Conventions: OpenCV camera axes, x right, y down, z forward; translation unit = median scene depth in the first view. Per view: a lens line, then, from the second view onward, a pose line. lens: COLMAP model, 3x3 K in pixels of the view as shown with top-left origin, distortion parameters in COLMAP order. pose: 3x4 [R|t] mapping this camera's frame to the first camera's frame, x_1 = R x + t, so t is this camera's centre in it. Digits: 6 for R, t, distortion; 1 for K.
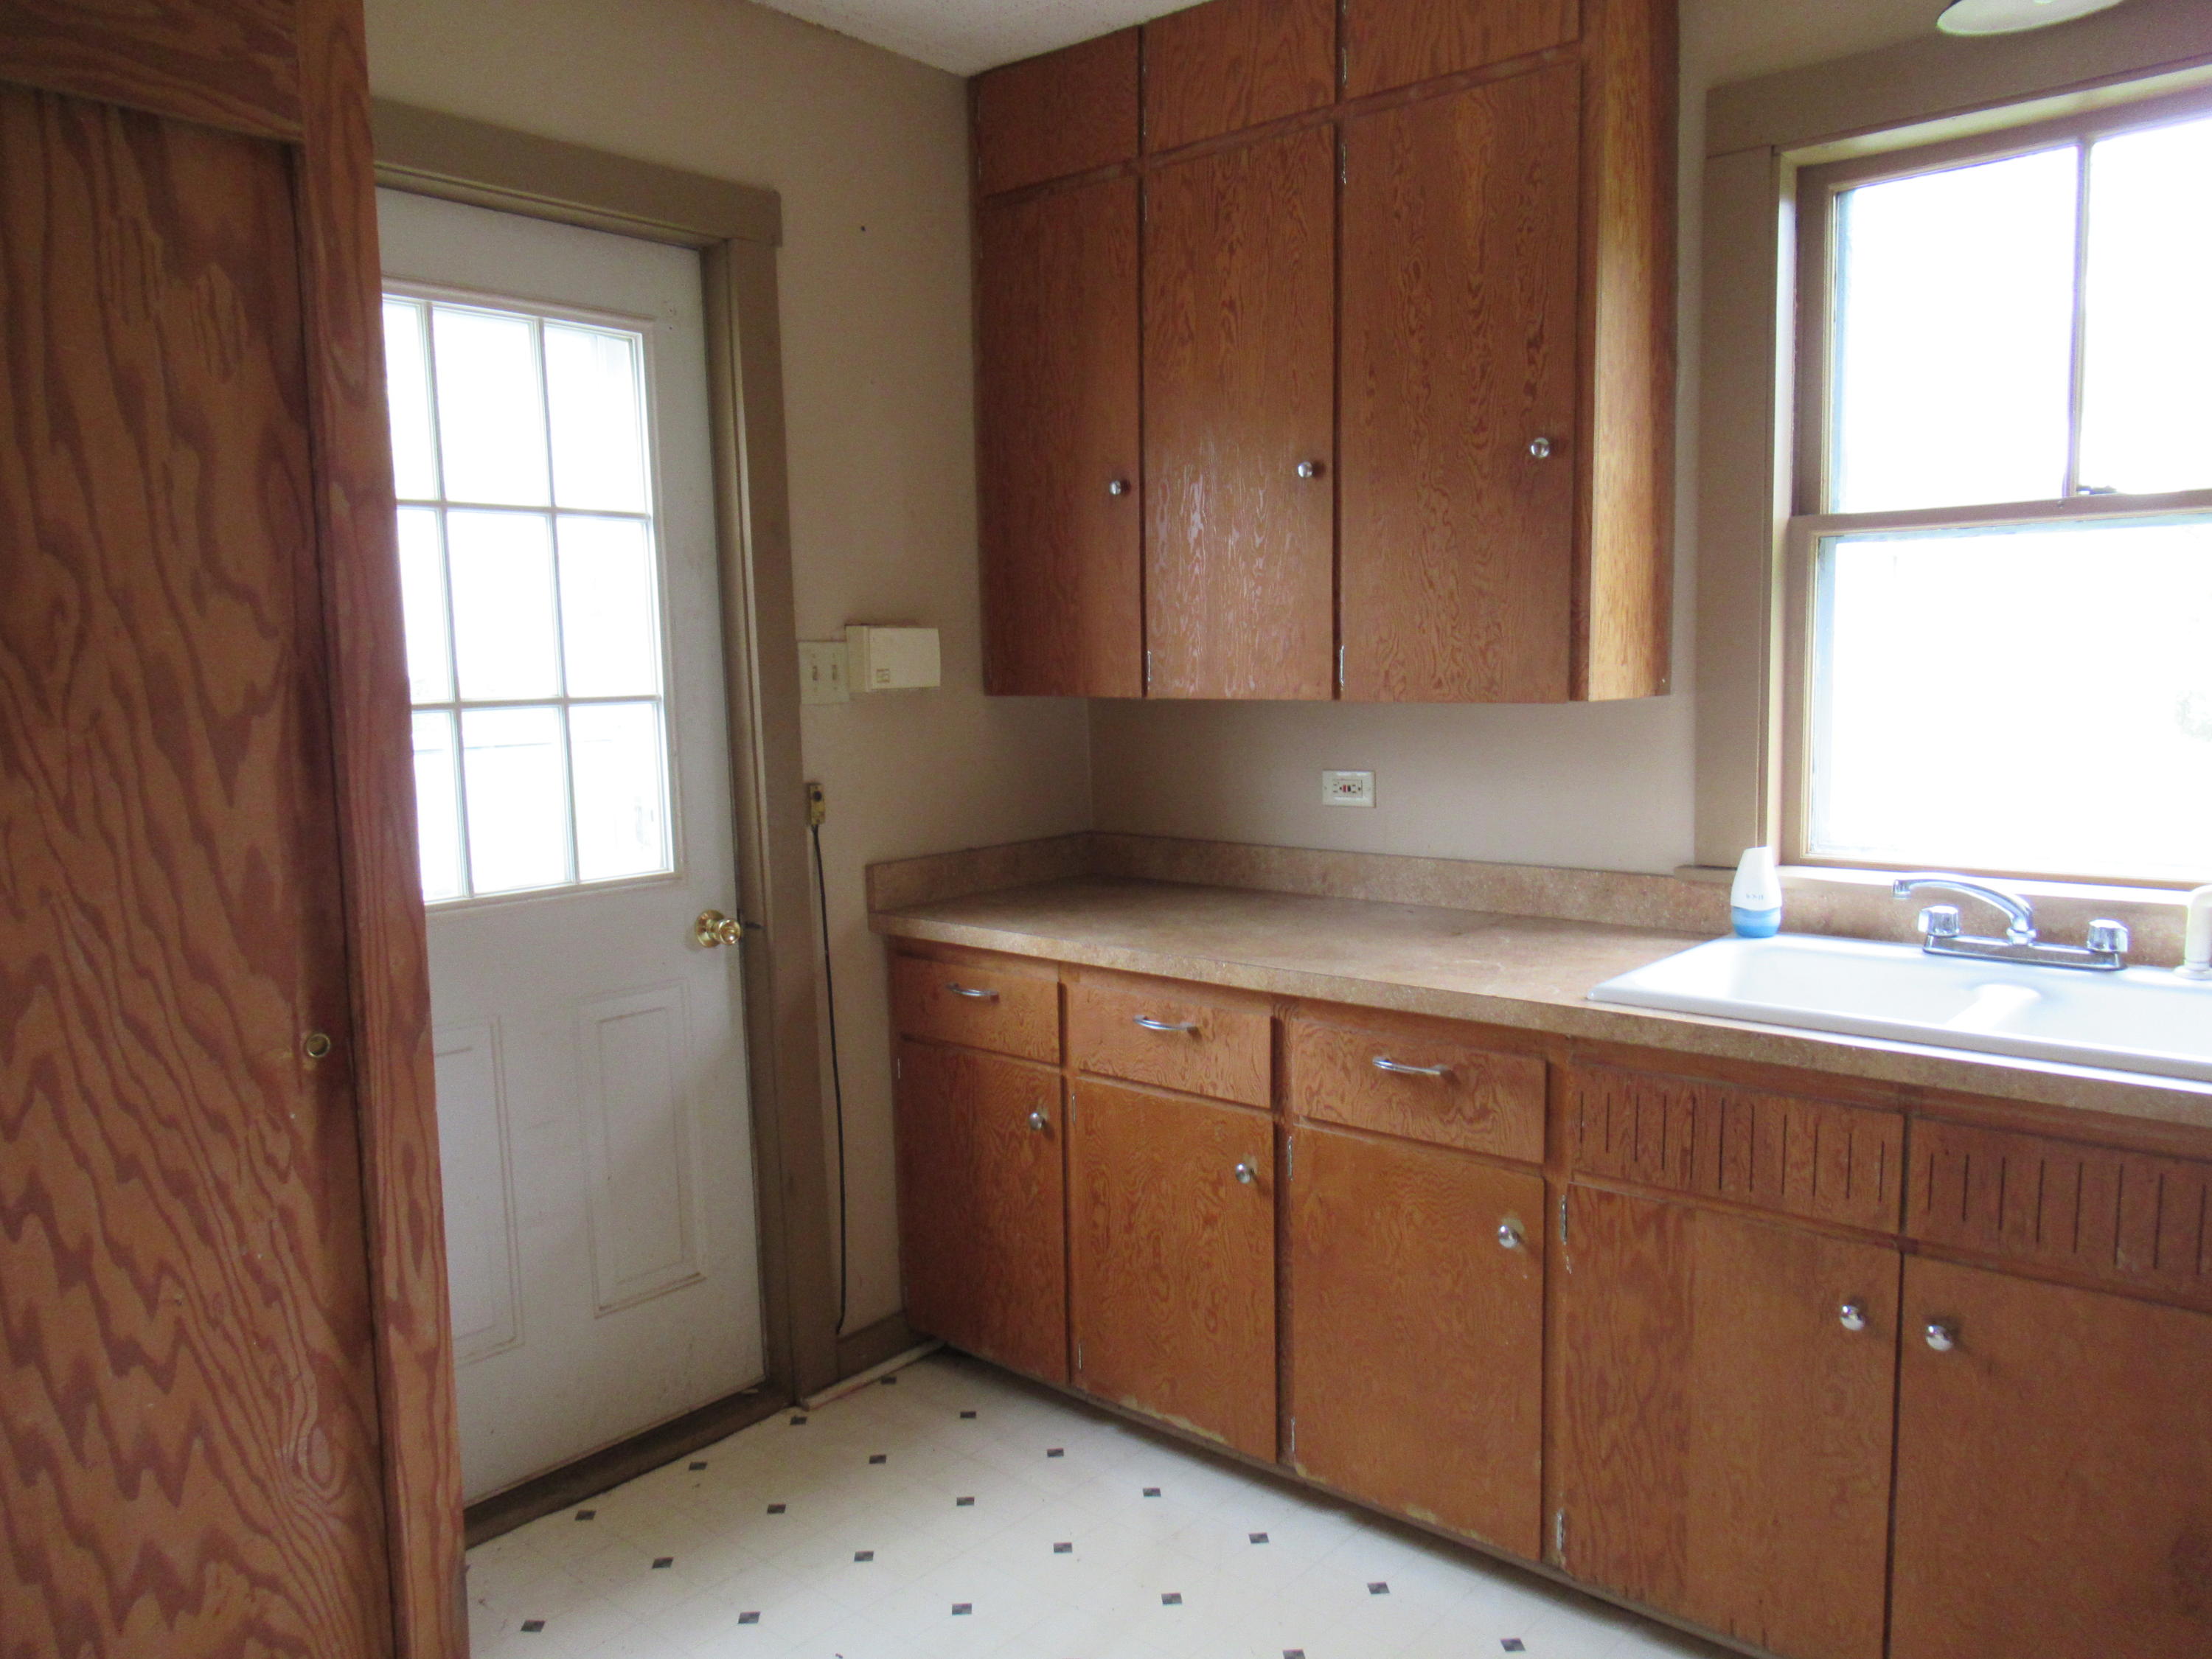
lens RADIAL K [[1691.8, 0, 1103.3], [0, 1691.8, 831.8], [0, 0, 1]] dist [-0.010651, -0.005752]
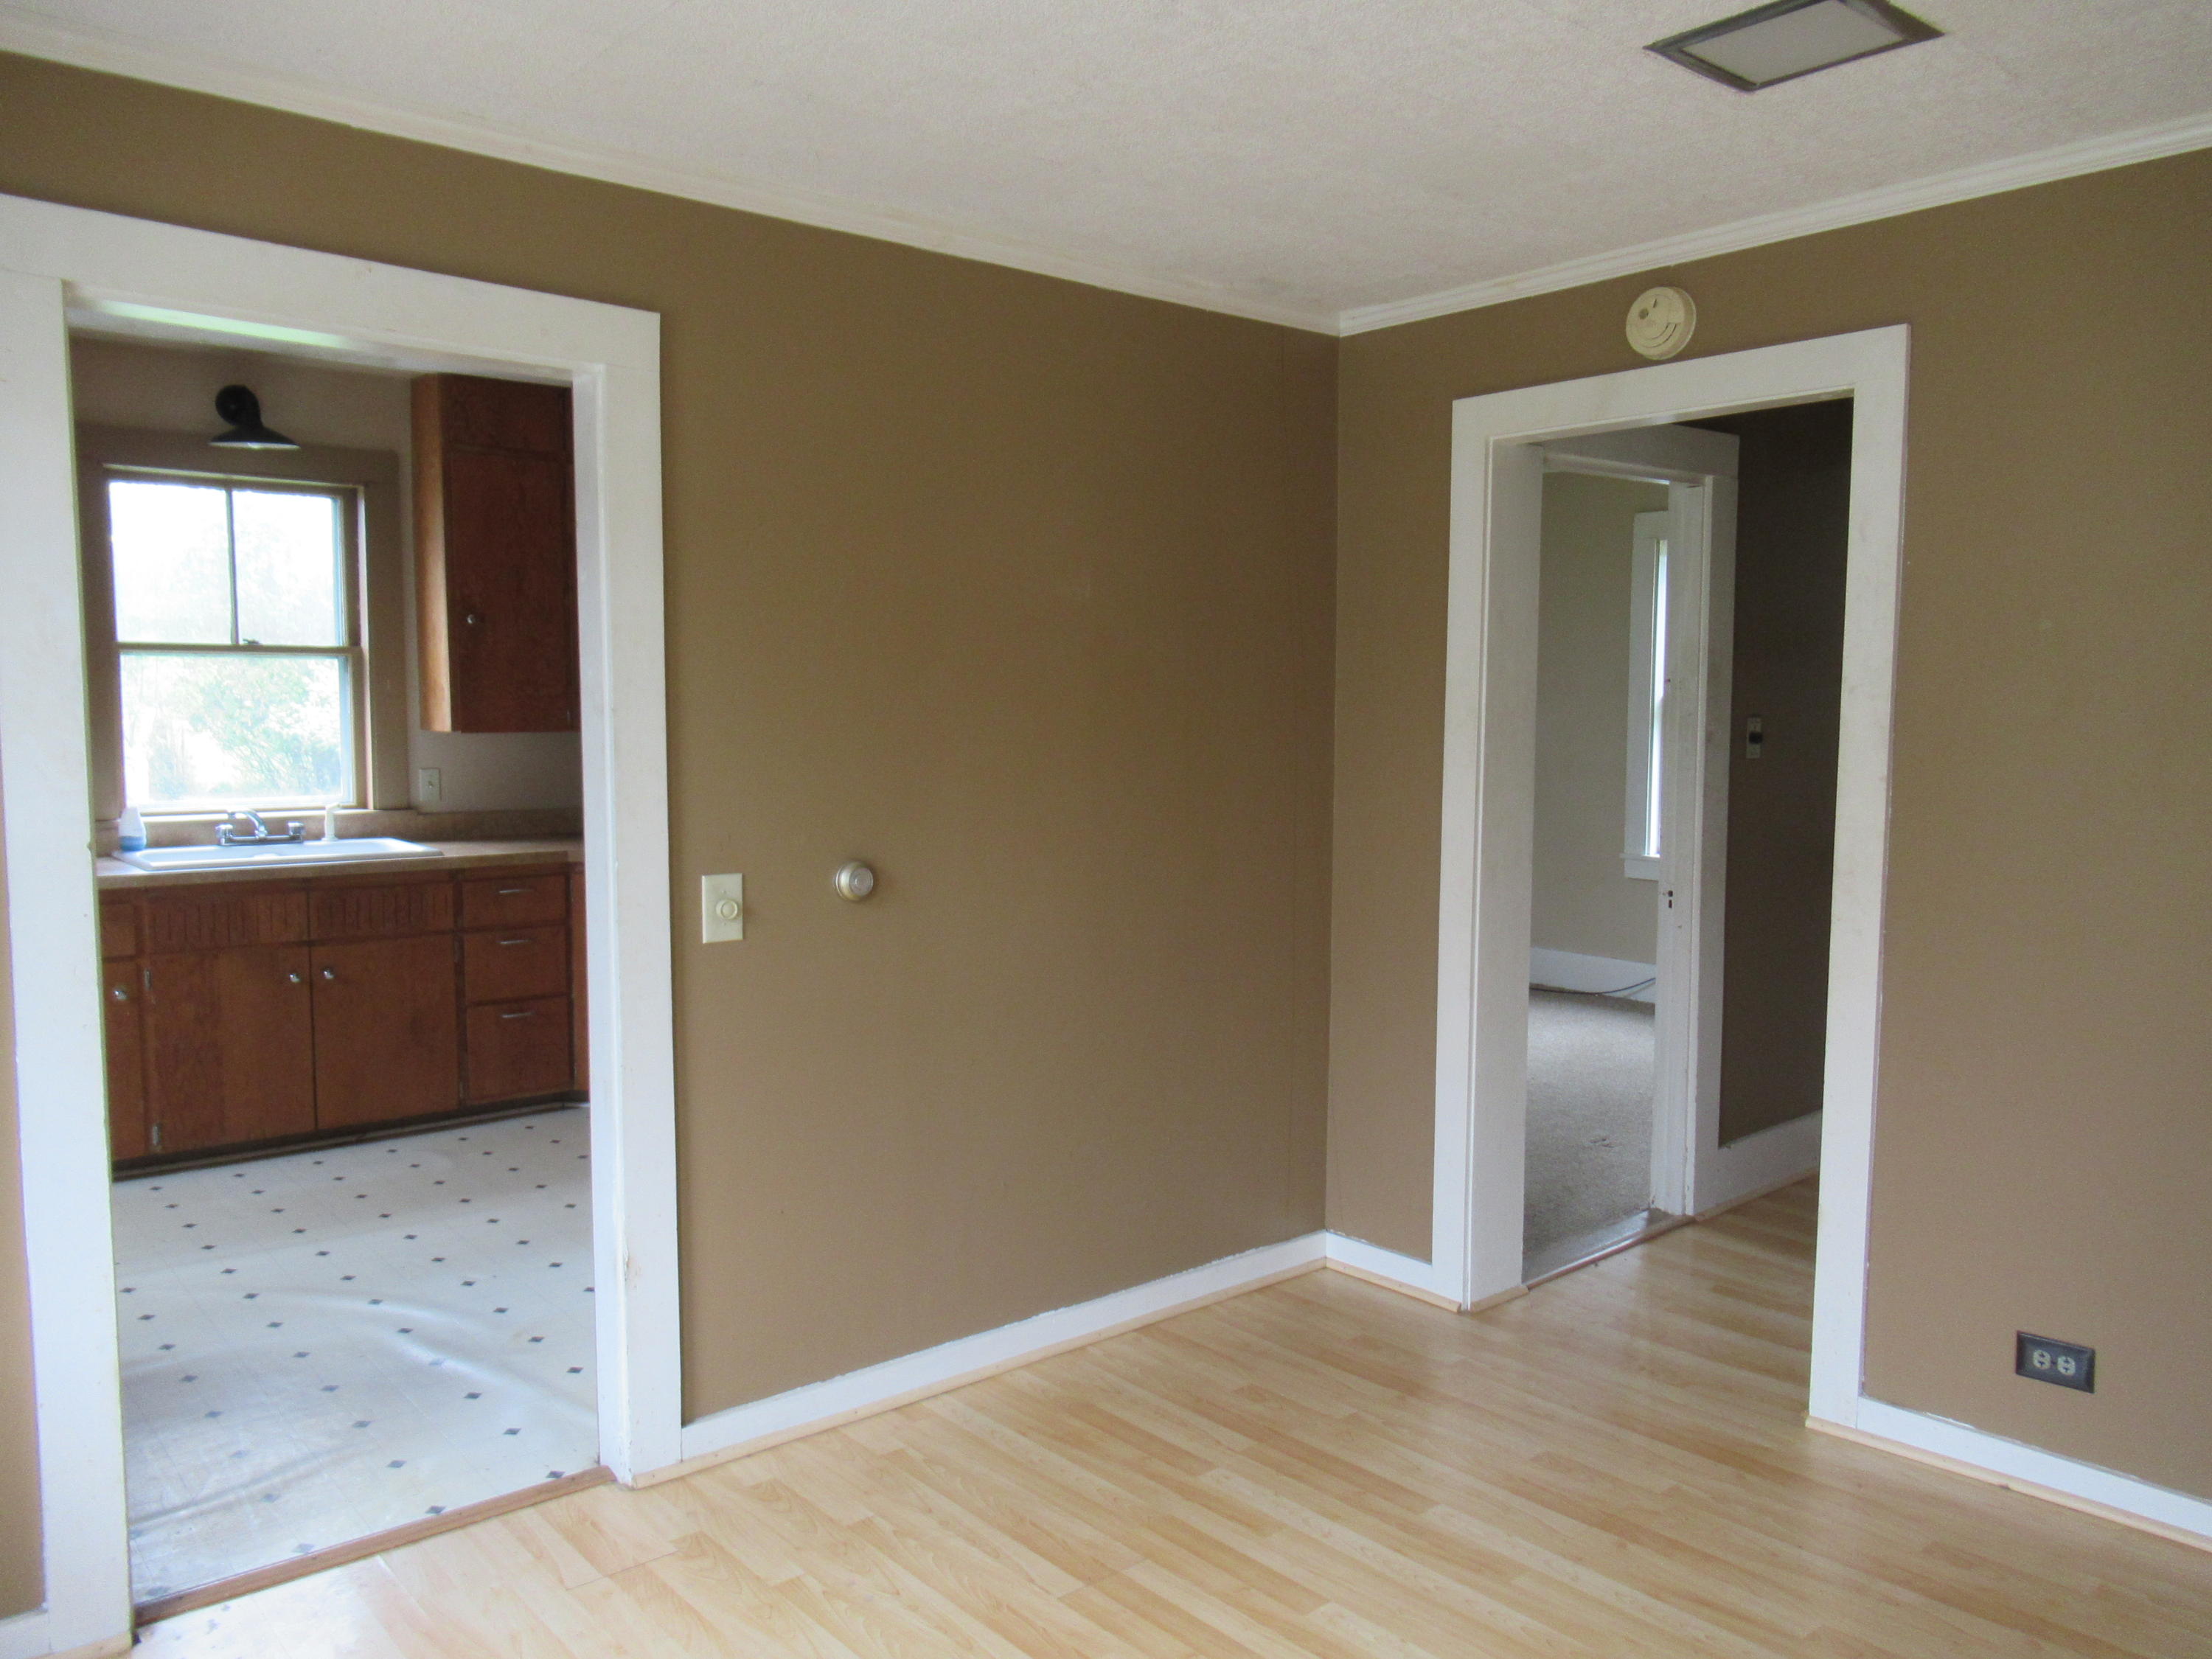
lens RADIAL K [[1691.8, 0, 1084.1], [0, 1691.8, 835.6], [0, 0, 1]] dist [-0.010651, -0.005752]
pose [[0.146888, -0.060436, 0.987305, -1.651491], [0.104223, 0.993521, 0.045310, 0.081368], [-0.983647, 0.096245, 0.152235, -0.486193]]
